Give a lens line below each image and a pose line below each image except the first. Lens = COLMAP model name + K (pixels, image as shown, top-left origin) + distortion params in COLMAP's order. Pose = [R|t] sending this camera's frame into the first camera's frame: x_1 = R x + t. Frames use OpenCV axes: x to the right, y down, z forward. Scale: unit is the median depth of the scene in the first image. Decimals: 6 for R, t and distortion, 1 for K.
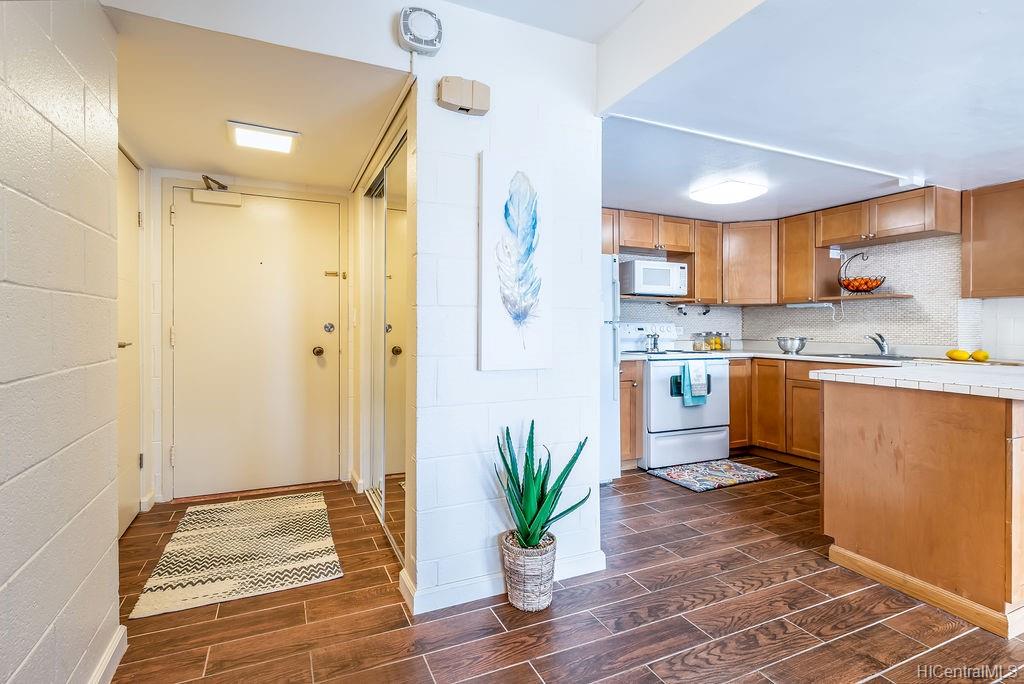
lens RADIAL K [[431.6, 0, 439.2], [0, 431.6, 318.7], [0, 0, 1]] dist [0.000949, -0.000110]
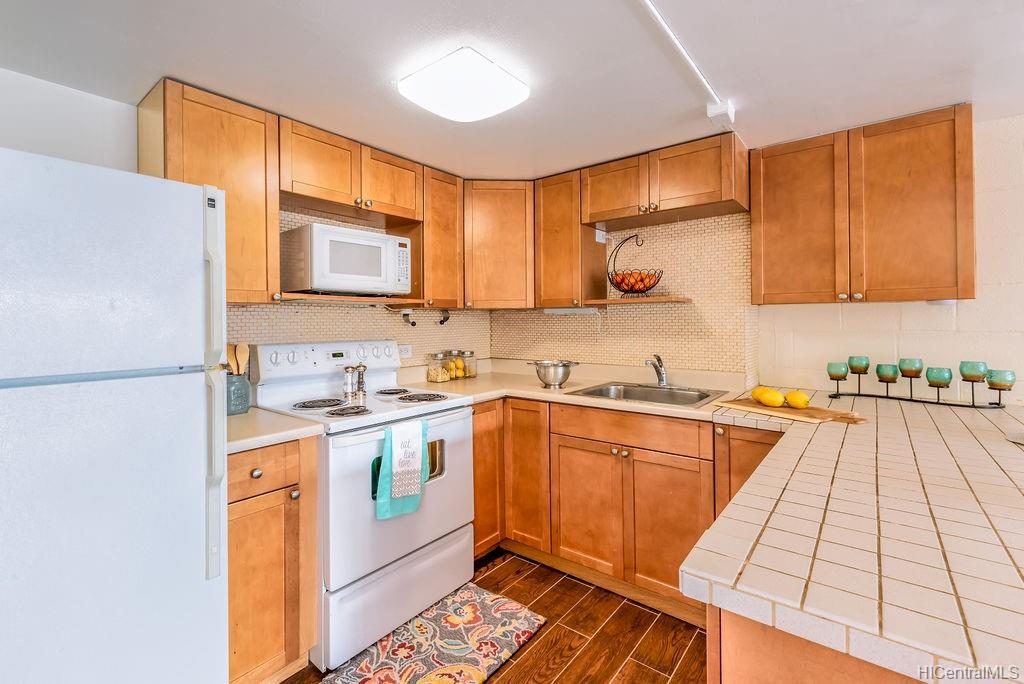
lens RADIAL K [[431.6, 0, 439.2], [0, 431.6, 318.7], [0, 0, 1]] dist [0.000949, -0.000110]
pose [[0.879388, -0.018880, 0.475731, 0.353551], [0.009608, 0.999714, 0.021914, -0.035853], [-0.476008, -0.014700, 0.879318, 0.506307]]
